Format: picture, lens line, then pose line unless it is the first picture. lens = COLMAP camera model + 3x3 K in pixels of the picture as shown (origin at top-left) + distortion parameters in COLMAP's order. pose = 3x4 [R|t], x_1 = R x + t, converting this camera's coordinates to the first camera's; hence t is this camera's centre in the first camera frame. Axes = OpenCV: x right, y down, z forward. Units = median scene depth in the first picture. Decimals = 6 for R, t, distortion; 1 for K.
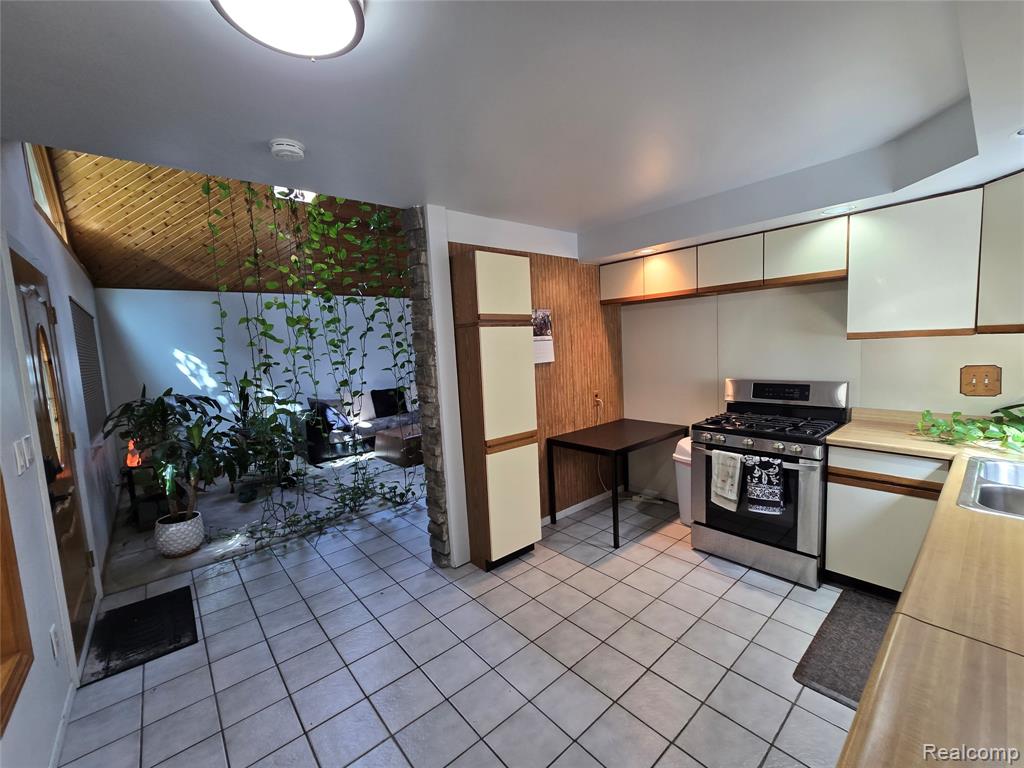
lens RADIAL K [[419.5, 0, 510.8], [0, 419.5, 386.4], [0, 0, 1]] dist [-0.005978, 0.001193]
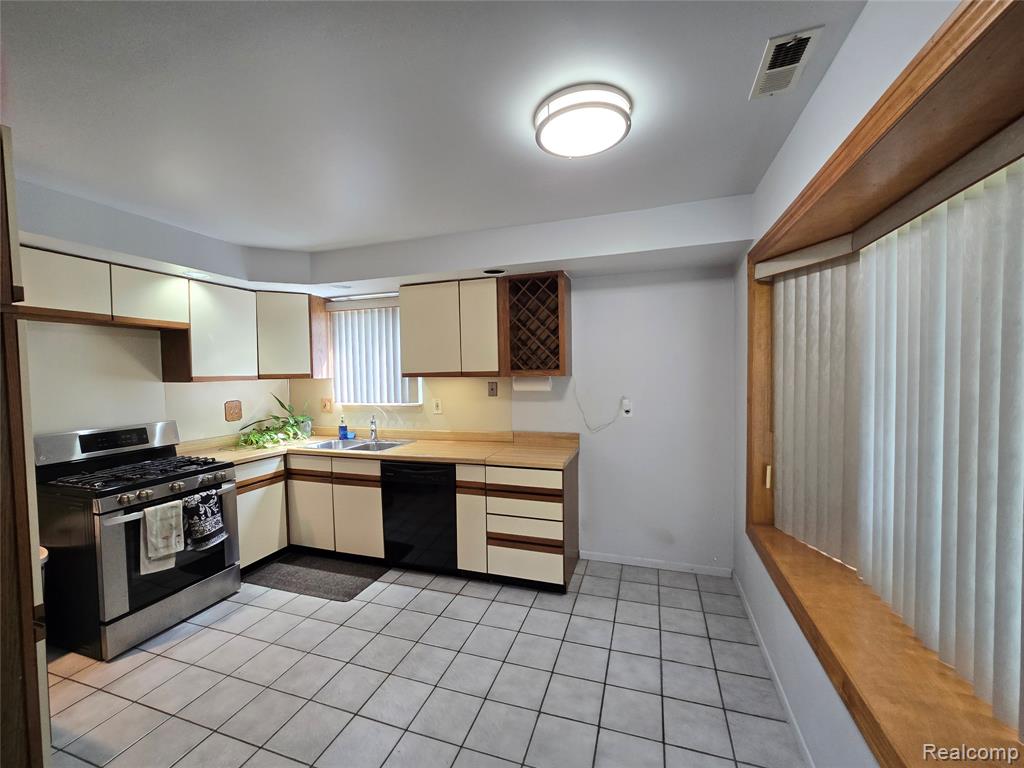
lens RADIAL K [[419.5, 0, 507.3], [0, 419.5, 383.3], [0, 0, 1]] dist [-0.005978, 0.001193]
pose [[-0.508560, 0.035012, 0.860314, -0.611996], [0.128766, 0.991029, 0.035786, -0.033950], [-0.851344, 0.128979, -0.508506, 0.776097]]
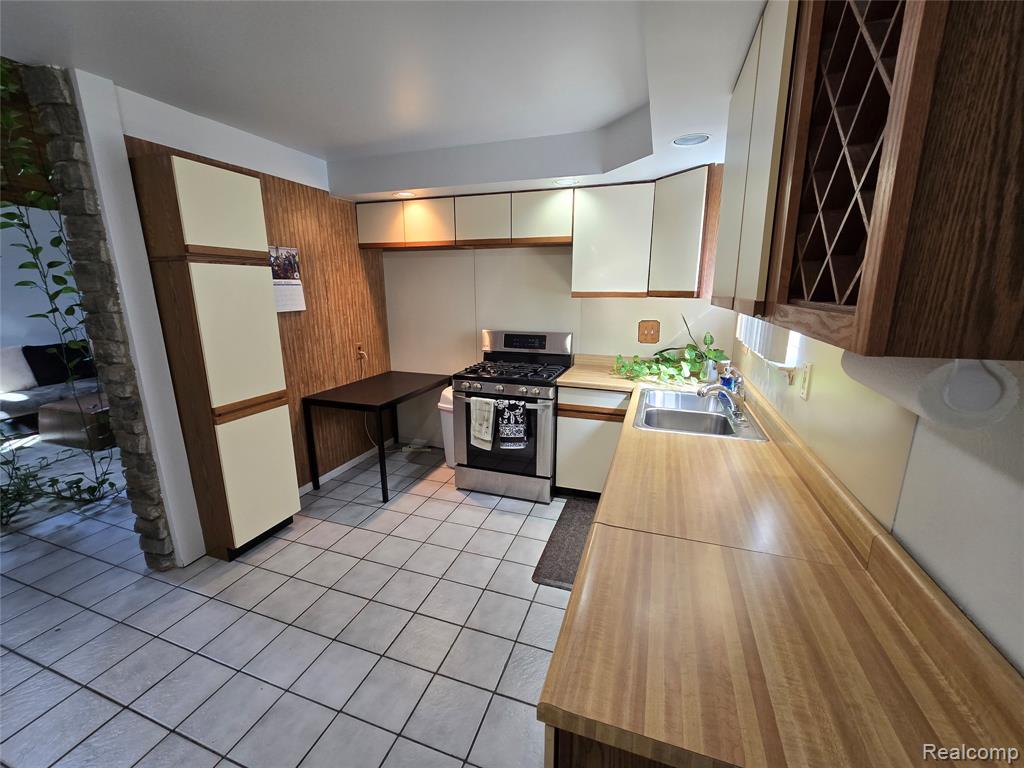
lens RADIAL K [[419.5, 0, 510.5], [0, 419.5, 386.1], [0, 0, 1]] dist [-0.005978, 0.001193]
pose [[0.865055, -0.066483, 0.497252, 0.036805], [0.007658, 0.992815, 0.119418, -0.004192], [-0.501618, -0.099495, 0.859349, 0.028337]]
